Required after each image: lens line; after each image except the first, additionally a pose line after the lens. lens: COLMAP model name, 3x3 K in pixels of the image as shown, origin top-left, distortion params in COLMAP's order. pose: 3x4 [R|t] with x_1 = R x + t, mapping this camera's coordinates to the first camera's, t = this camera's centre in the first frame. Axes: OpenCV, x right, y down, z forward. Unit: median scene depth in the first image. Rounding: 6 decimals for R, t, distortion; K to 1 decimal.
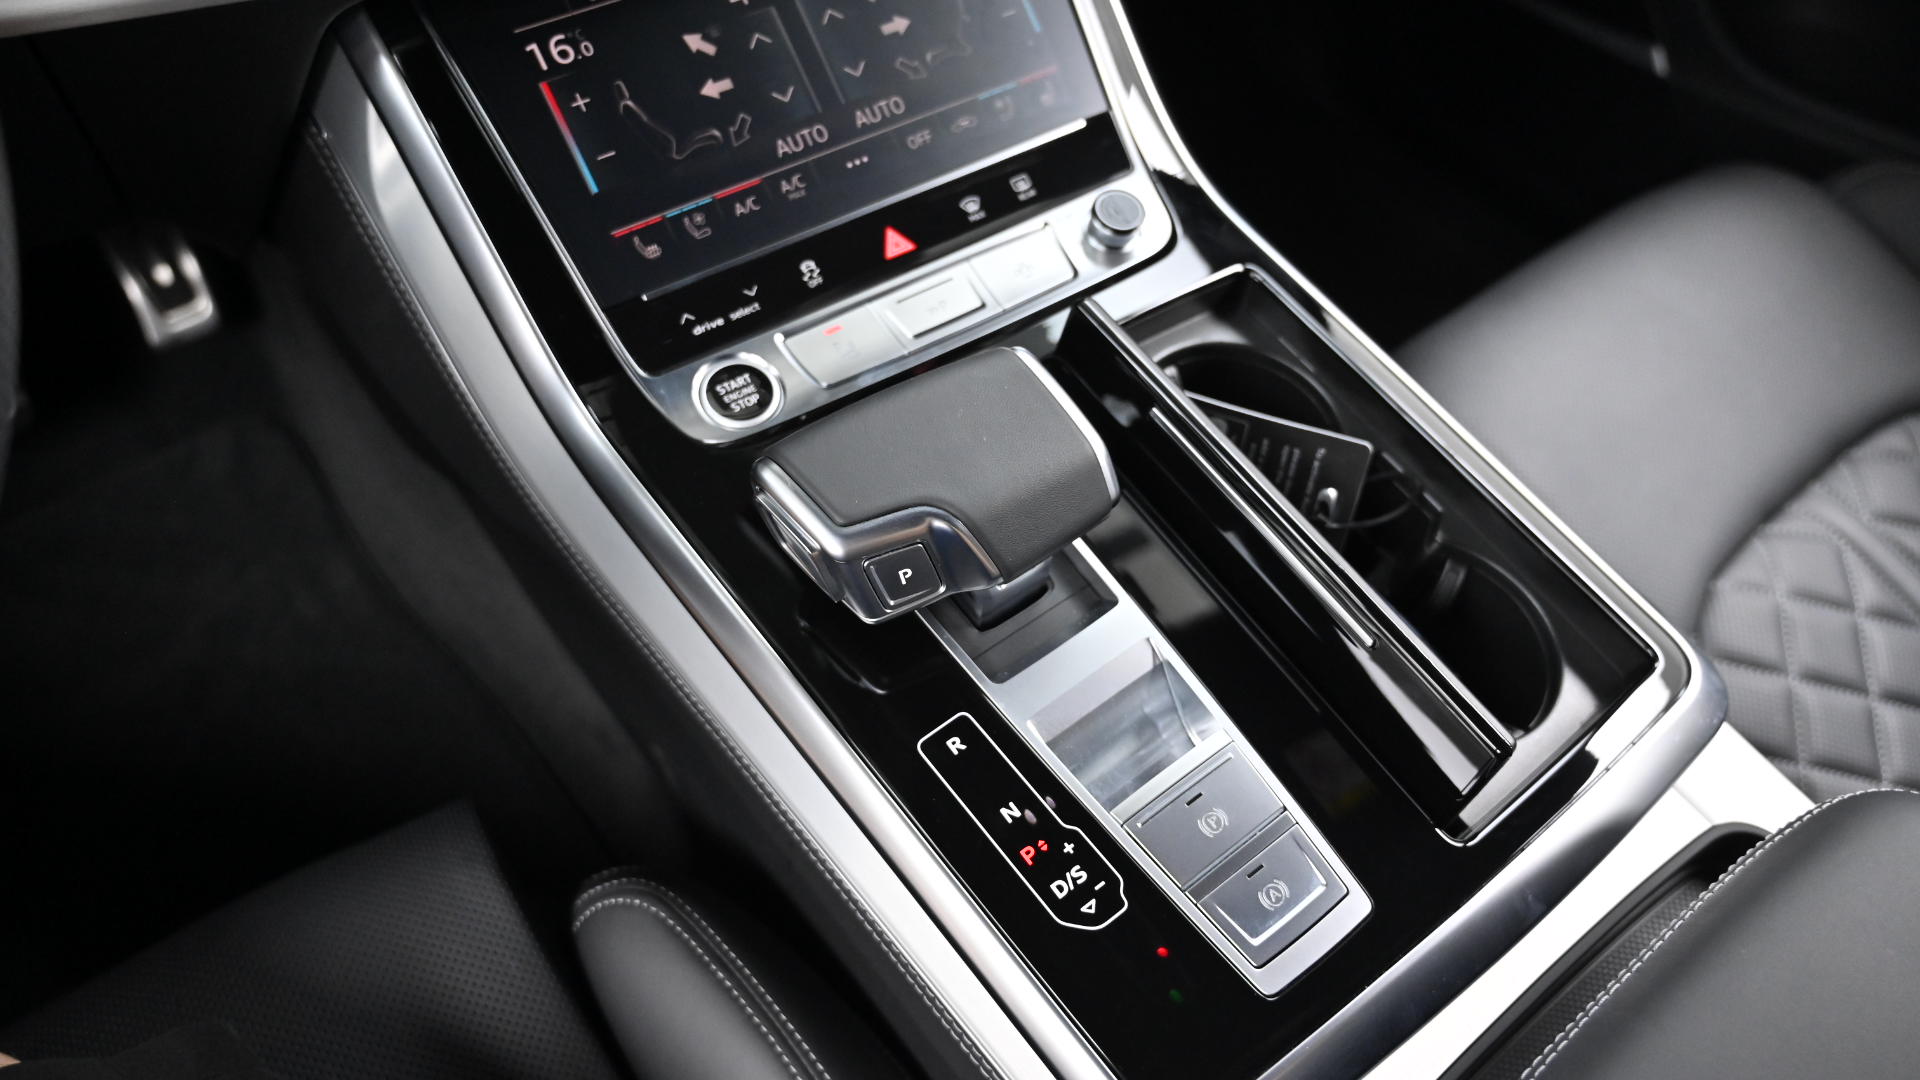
lens RADIAL K [[1288.1, 0, 973.3], [0, 1288.1, 531.9], [0, 0, 1]] dist [-0.020747, 0.004146]
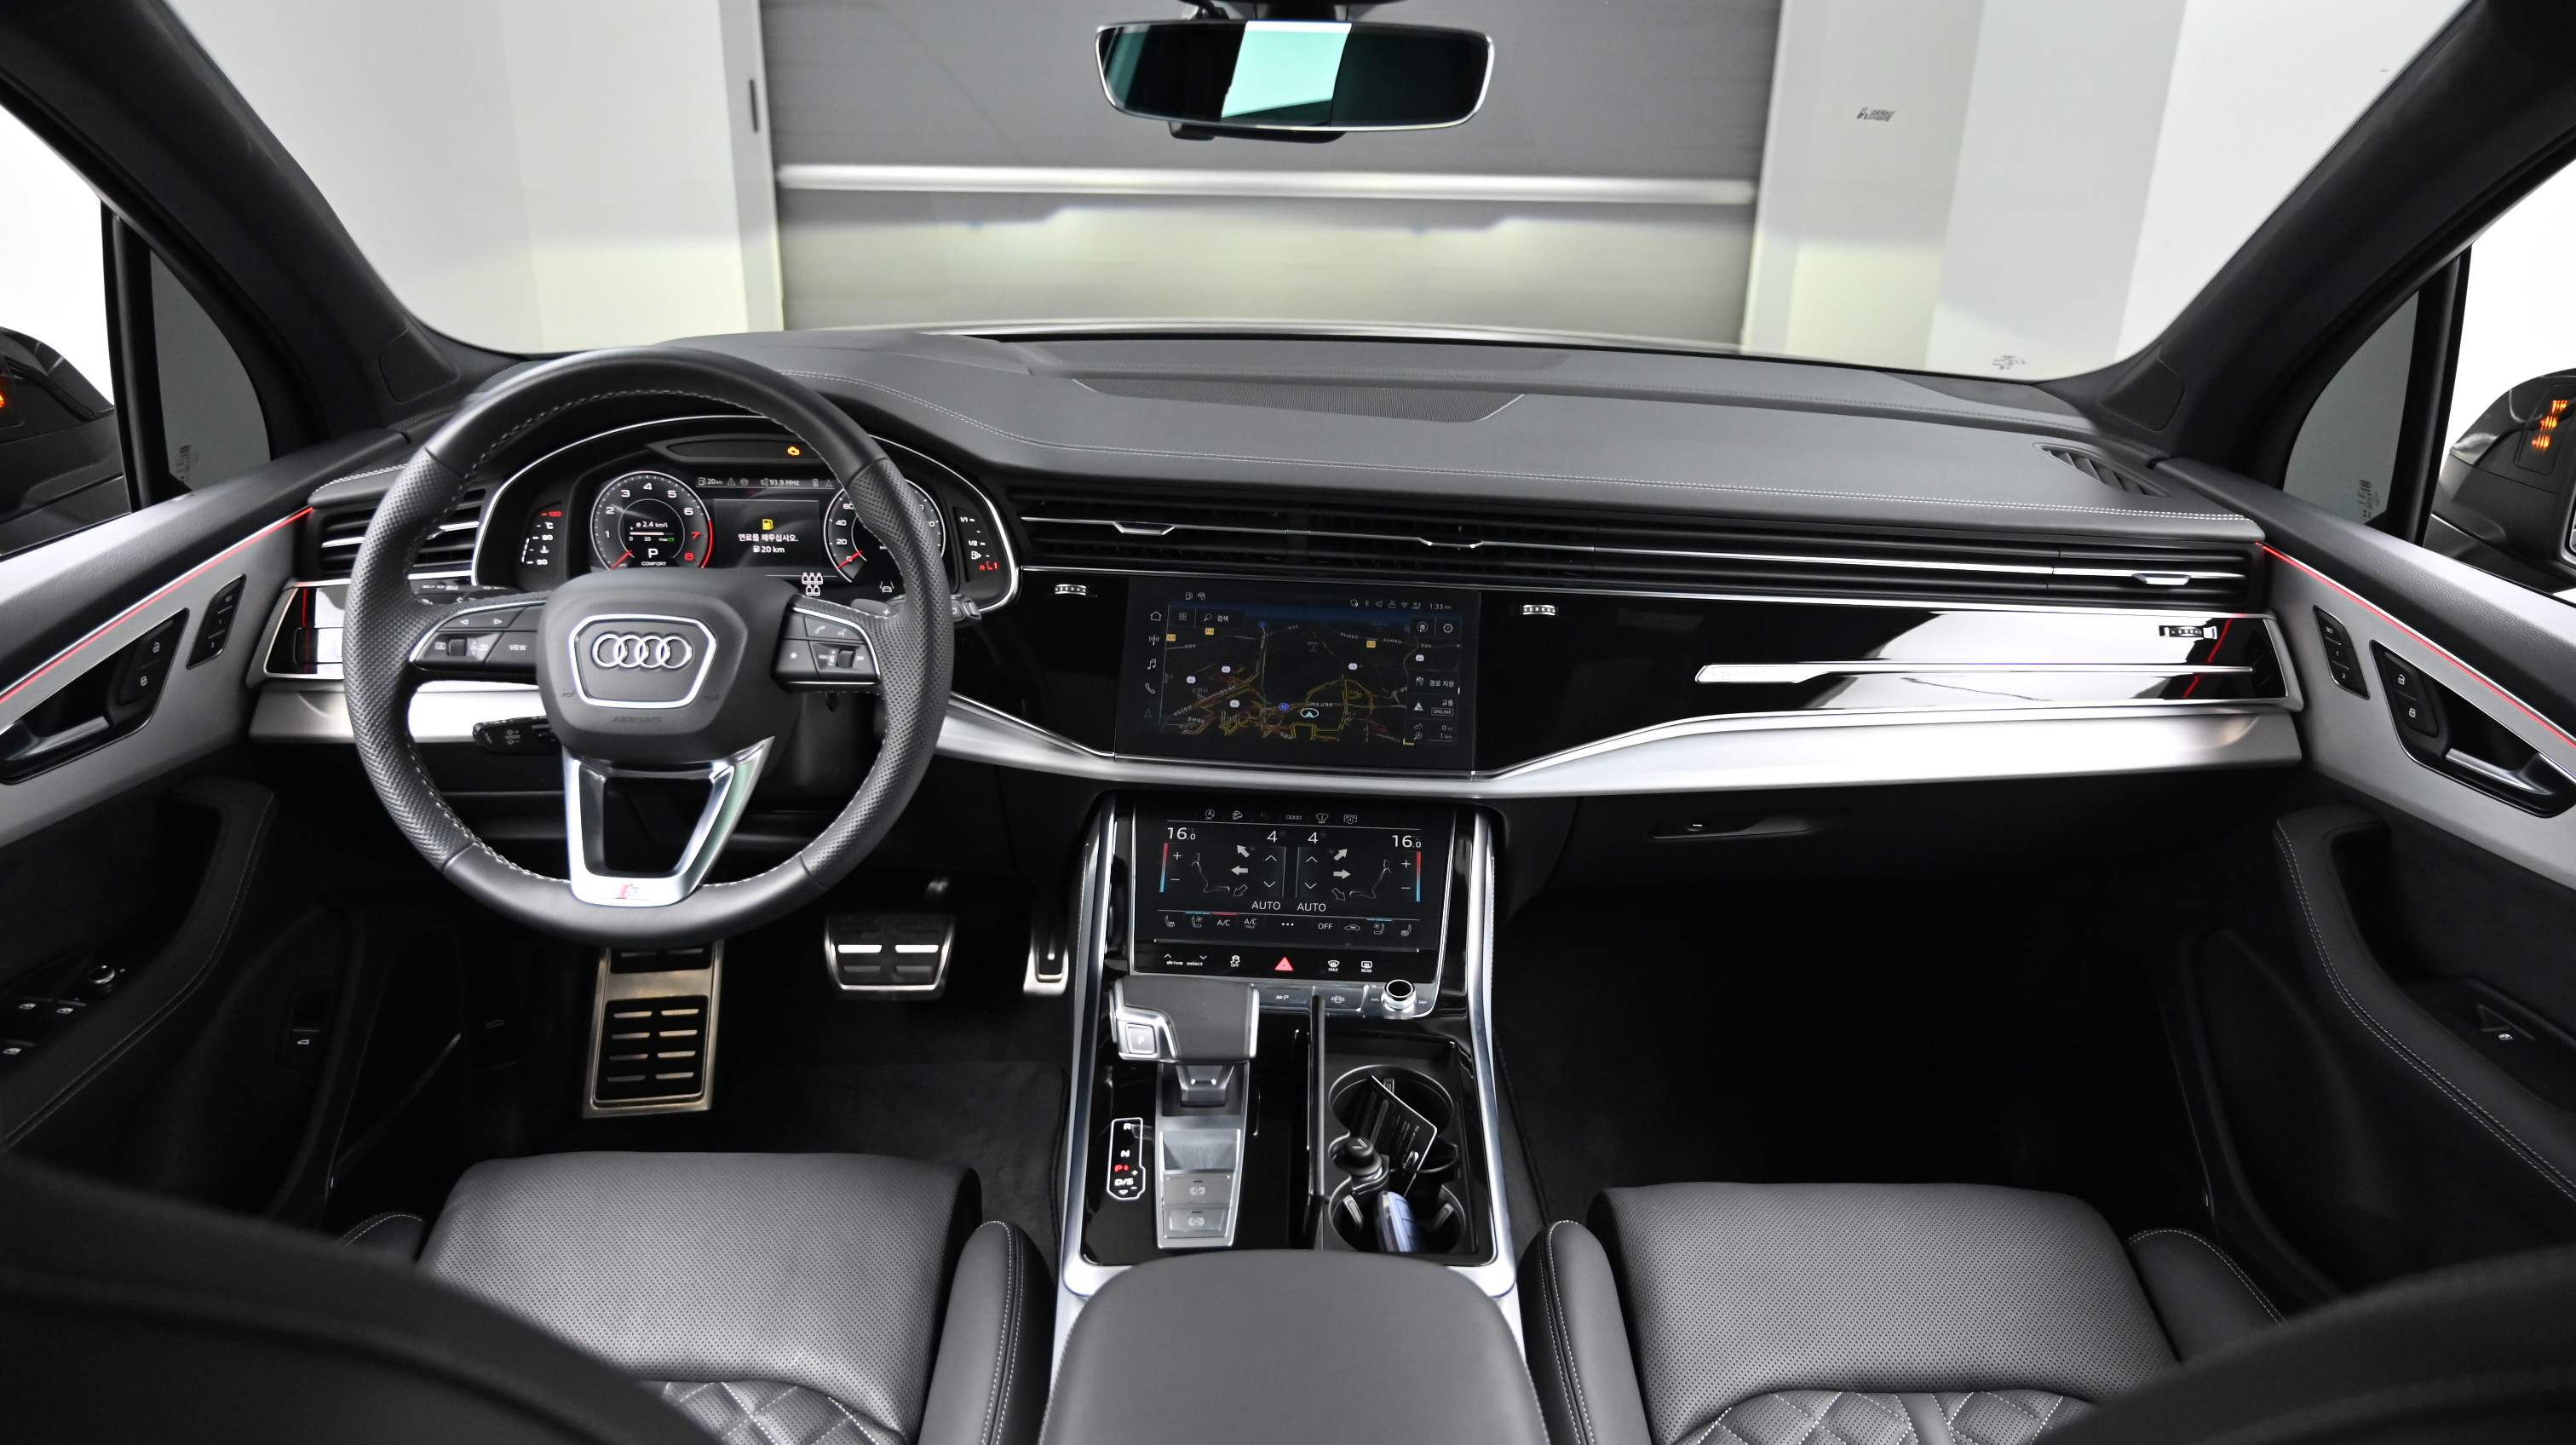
lens RADIAL K [[1728.3, 0, 1269.6], [0, 1728.3, 708.1], [0, 0, 1]] dist [-0.020747, 0.004146]
pose [[0.797038, 0.187294, -0.574152, 1.375514], [-0.477587, 0.777369, -0.409401, 0.561073], [0.369650, 0.600516, 0.709042, -1.099797]]
